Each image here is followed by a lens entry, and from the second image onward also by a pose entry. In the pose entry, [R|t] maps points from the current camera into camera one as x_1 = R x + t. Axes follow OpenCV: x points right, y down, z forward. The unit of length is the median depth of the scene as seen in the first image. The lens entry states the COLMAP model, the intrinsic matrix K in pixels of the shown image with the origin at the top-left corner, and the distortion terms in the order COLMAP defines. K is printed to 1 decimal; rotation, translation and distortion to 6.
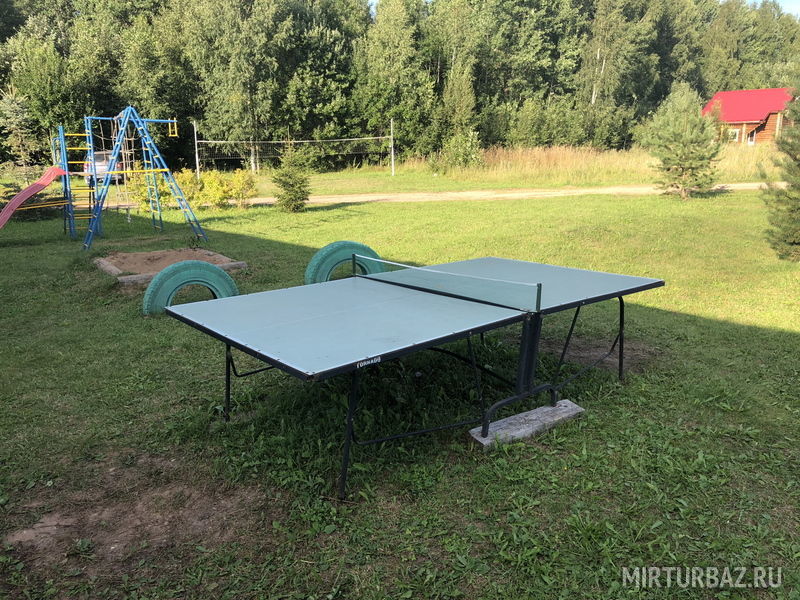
lens RADIAL K [[675.2, 0, 388.3], [0, 675.2, 289.8], [0, 0, 1]] dist [0.020233, 0.014055]
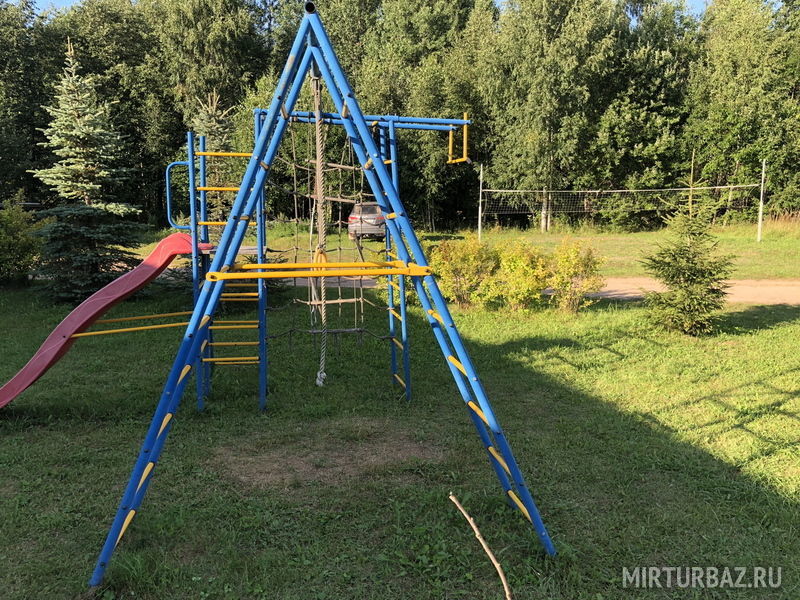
lens RADIAL K [[664.1, 0, 399.8], [0, 664.1, 297.0], [0, 0, 1]] dist [0.019981, 0.003855]
pose [[0.928975, 0.067152, -0.364000, -0.068133], [-0.090046, 0.994862, -0.046273, -0.043298], [0.359023, 0.075763, 0.930249, 0.215683]]
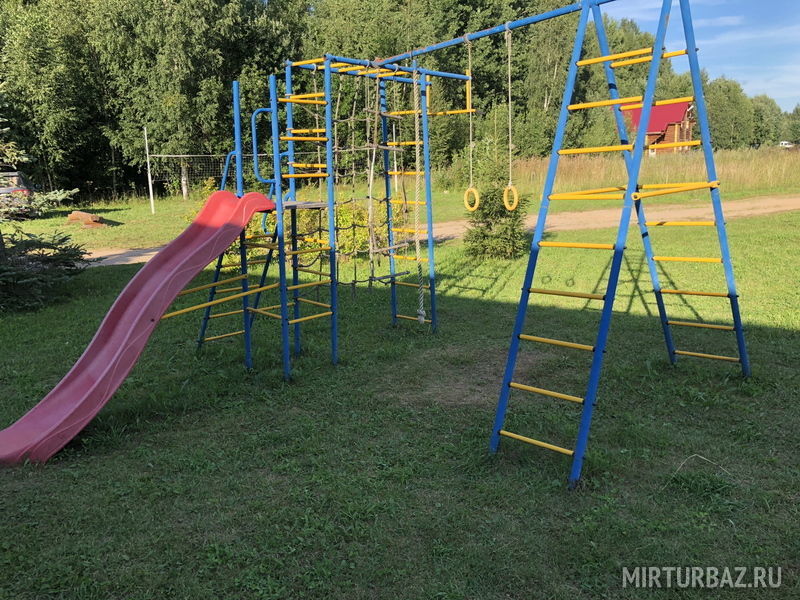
lens RADIAL K [[664.1, 0, 399.8], [0, 664.1, 297.0], [0, 0, 1]] dist [0.019981, 0.003855]
pose [[0.970678, -0.067757, 0.230638, -0.154807], [0.070499, 0.997505, -0.003662, -0.038045], [-0.229814, 0.019814, 0.973033, 0.198026]]
